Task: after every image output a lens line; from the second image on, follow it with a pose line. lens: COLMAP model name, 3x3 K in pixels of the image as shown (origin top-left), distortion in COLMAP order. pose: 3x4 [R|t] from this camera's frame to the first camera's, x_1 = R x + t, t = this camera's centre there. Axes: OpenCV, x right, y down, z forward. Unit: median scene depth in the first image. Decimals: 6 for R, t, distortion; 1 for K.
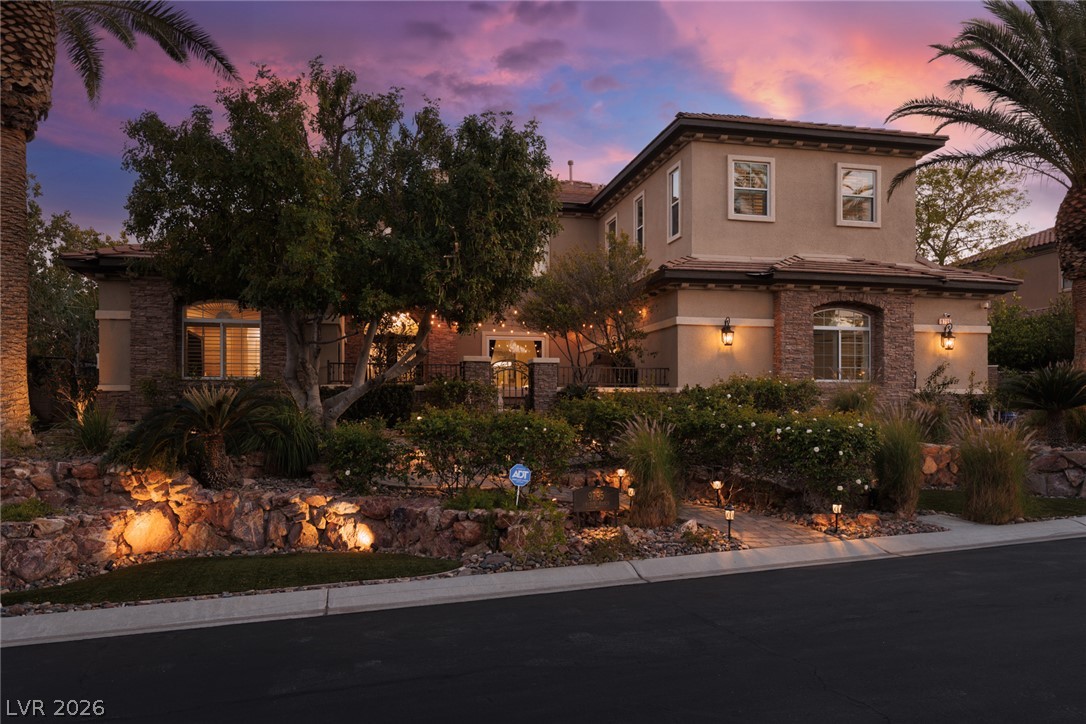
lens RADIAL K [[803.6, 0, 547.1], [0, 803.6, 414.3], [0, 0, 1]] dist [0.007022, -0.006440]
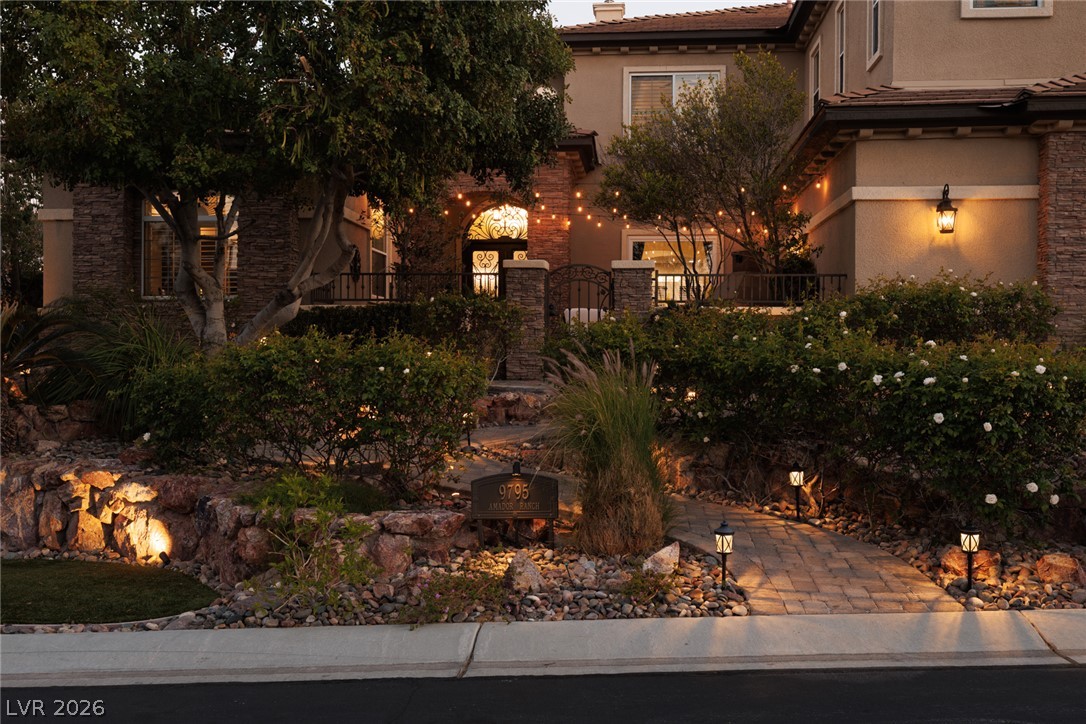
lens RADIAL K [[1045.4, 0, 548.3], [0, 1045.4, 361.4], [0, 0, 1]] dist [0.010899, 0.000000]
pose [[0.952956, 0.008382, -0.302994, 0.243239], [-0.006550, 0.999954, 0.007061, 0.004998], [0.303039, -0.004744, 0.952966, 0.256595]]
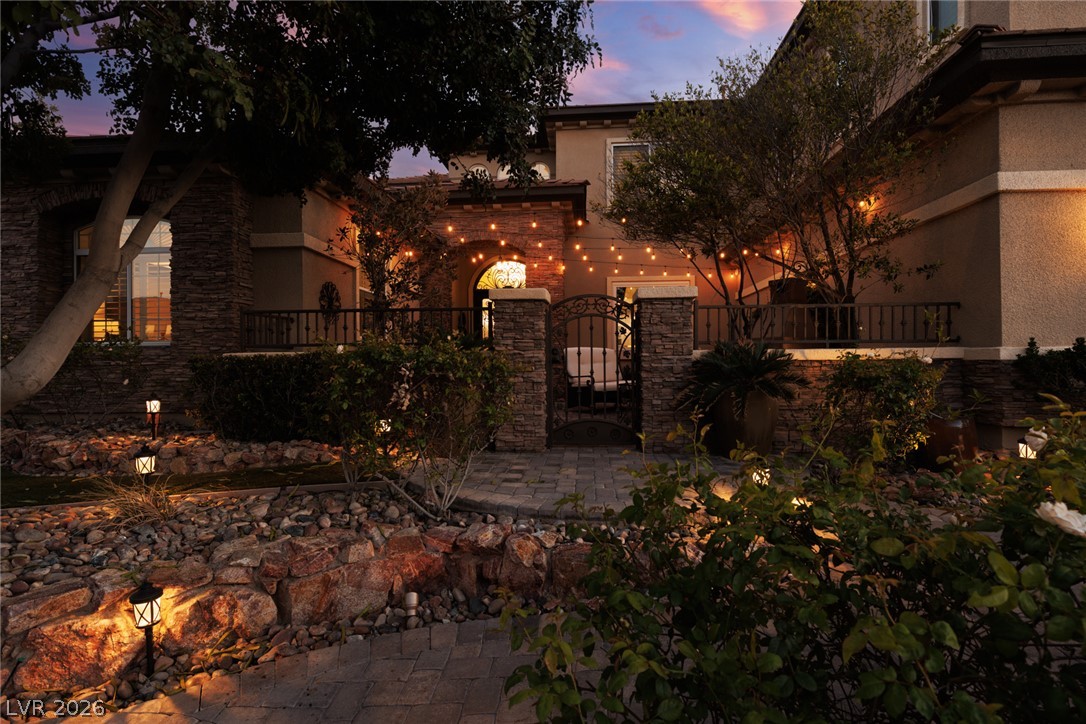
lens RADIAL K [[530.6, 0, 548.6], [0, 530.6, 362.6], [0, 0, 1]] dist [-0.003841, 0.000035]
pose [[0.957455, -0.006410, -0.288512, 0.027616], [0.006783, 0.999977, 0.000295, -0.036241], [0.288503, -0.002240, 0.957476, 0.906730]]
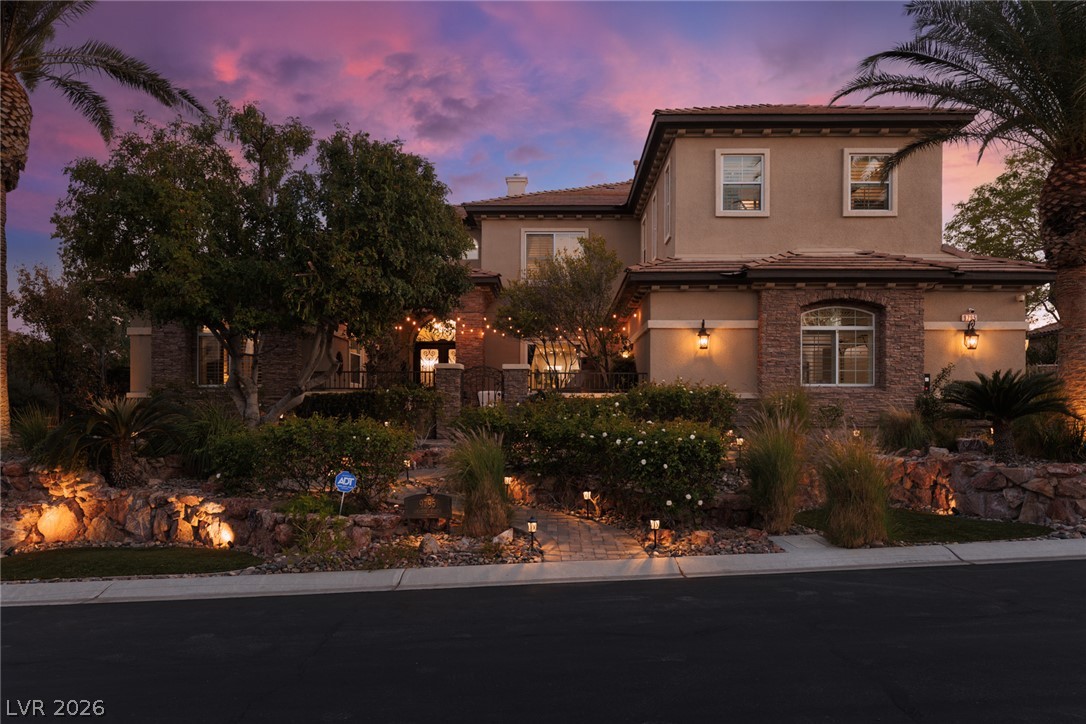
lens RADIAL K [[803.6, 0, 547.7], [0, 803.6, 414.9], [0, 0, 1]] dist [0.007022, -0.006440]
pose [[0.972112, 0.003676, -0.234487, 0.362163], [-0.003265, 0.999992, 0.002141, -0.011422], [0.234493, -0.001316, 0.972117, 0.032642]]
